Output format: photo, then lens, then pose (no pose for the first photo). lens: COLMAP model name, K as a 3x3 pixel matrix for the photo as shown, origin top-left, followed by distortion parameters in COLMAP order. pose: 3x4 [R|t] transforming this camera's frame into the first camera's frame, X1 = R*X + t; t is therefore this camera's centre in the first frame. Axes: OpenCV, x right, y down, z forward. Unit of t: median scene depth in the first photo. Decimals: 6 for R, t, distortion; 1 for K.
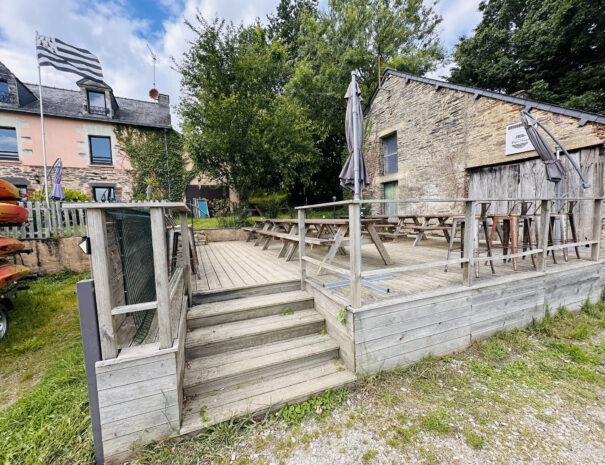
lens RADIAL K [[245.5, 0, 305.7], [0, 245.5, 234.0], [0, 0, 1]] dist [-0.006919, 0.000603]
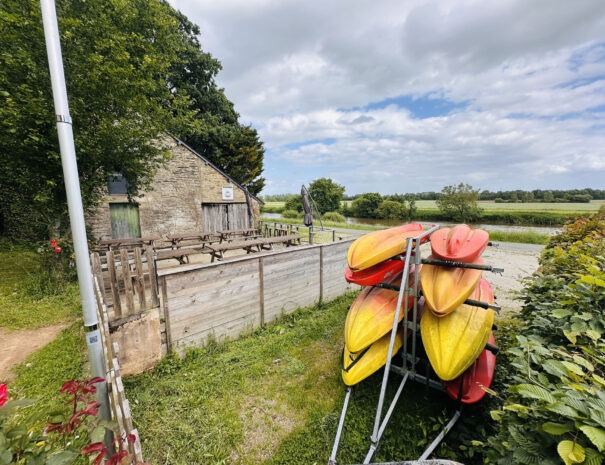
lens RADIAL K [[245.5, 0, 305.7], [0, 245.5, 238.5], [0, 0, 1]] dist [-0.006919, 0.000603]
pose [[-0.292570, -0.106392, 0.950307, -1.178969], [0.094424, 0.985720, 0.139427, -0.190955], [-0.951571, 0.130524, -0.278346, 0.813092]]
